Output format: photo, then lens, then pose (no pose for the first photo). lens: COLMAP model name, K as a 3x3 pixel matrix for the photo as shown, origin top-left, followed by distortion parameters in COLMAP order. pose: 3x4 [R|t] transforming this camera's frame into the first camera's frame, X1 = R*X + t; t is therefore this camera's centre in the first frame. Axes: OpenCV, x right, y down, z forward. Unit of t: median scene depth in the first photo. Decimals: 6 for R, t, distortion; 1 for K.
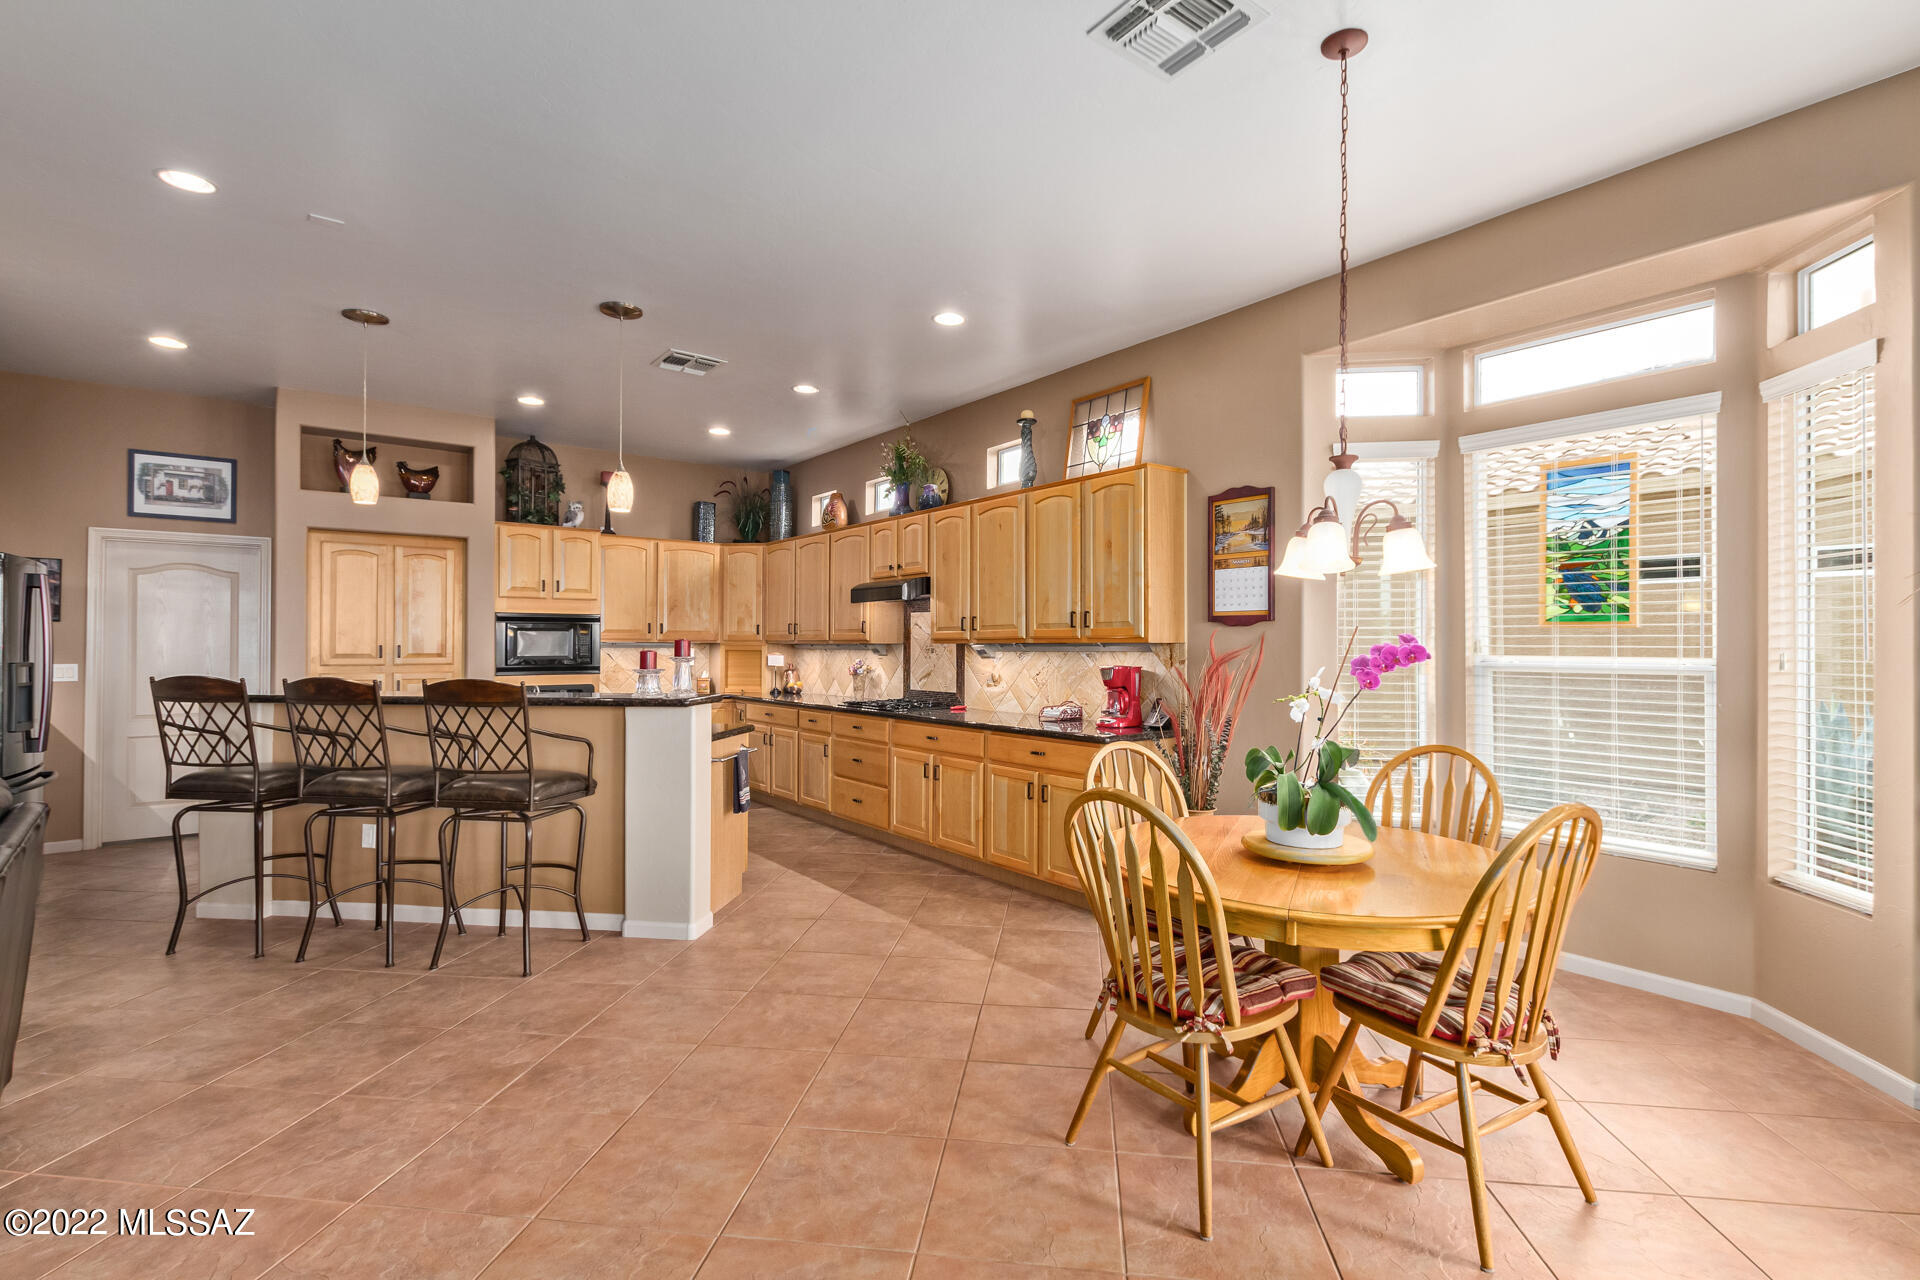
lens RADIAL K [[885.0, 0, 971.3], [0, 885.0, 637.9], [0, 0, 1]] dist [0.002633, -0.001972]
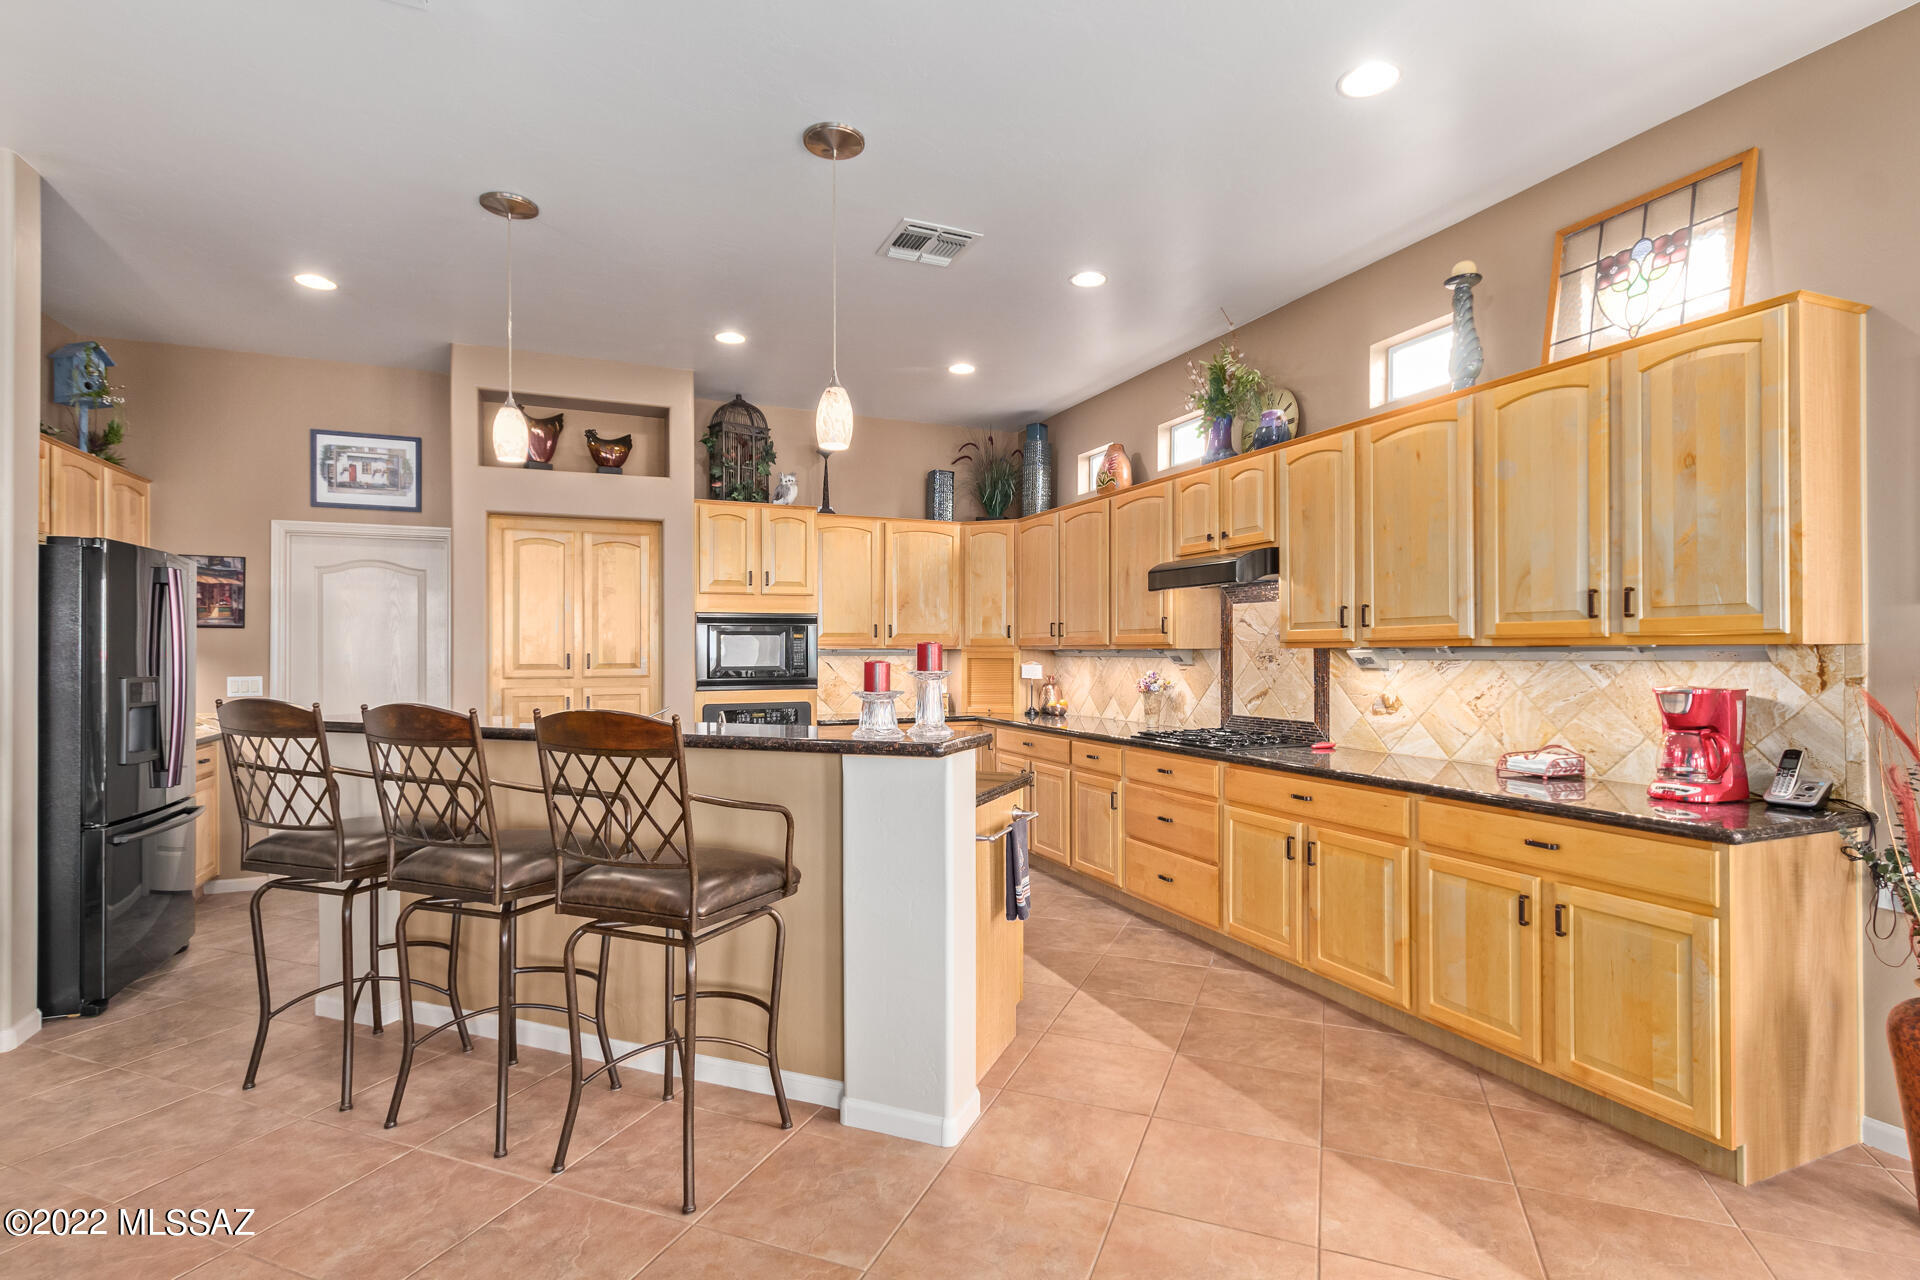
lens RADIAL K [[938.8, 0, 961.6], [0, 938.8, 648.7], [0, 0, 1]] dist [0.004057, 0.000389]
pose [[0.967290, -0.004887, -0.253628, -0.108123], [0.006241, 0.999970, 0.004533, 0.002408], [0.253598, -0.005968, 0.967291, 0.290811]]
